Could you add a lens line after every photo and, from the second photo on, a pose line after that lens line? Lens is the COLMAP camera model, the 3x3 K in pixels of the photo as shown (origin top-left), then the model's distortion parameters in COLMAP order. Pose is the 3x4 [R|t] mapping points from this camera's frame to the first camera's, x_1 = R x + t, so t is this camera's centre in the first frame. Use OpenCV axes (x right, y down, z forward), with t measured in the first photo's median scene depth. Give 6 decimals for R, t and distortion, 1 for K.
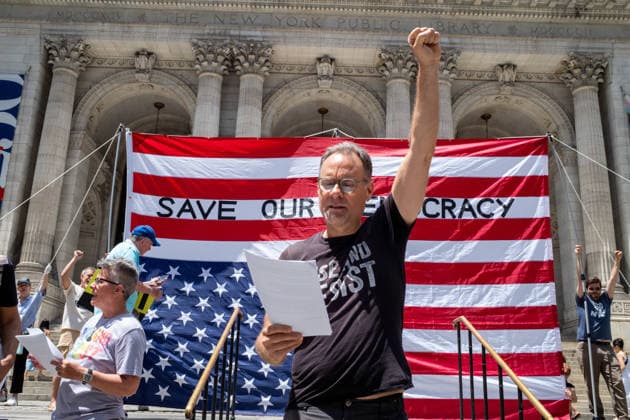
lens RADIAL K [[650.5, 0, 299.8], [0, 650.5, 202.8], [0, 0, 1]] dist [-0.053999, 0.187991]
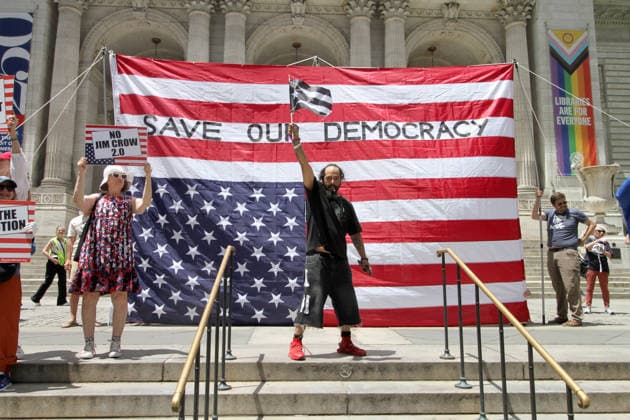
lens RADIAL K [[492.2, 0, 303.2], [0, 492.2, 204.9], [0, 0, 1]] dist [0.007887, 0.000179]
pose [[0.998500, -0.021872, 0.050186, -0.004283], [0.013377, 0.986412, 0.163743, -0.001192], [-0.053086, -0.162826, 0.985226, 0.069233]]
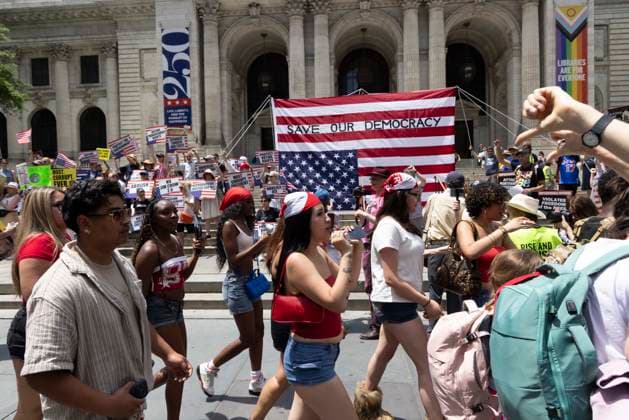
lens RADIAL K [[425.8, 0, 324.3], [0, 425.8, 208.4], [0, 0, 1]] dist [0.000838, -0.000753]
pose [[0.993928, -0.049771, -0.098127, 0.017574], [0.078107, 0.947307, 0.310658, -0.064795], [0.077495, -0.316436, 0.945443, -0.178505]]
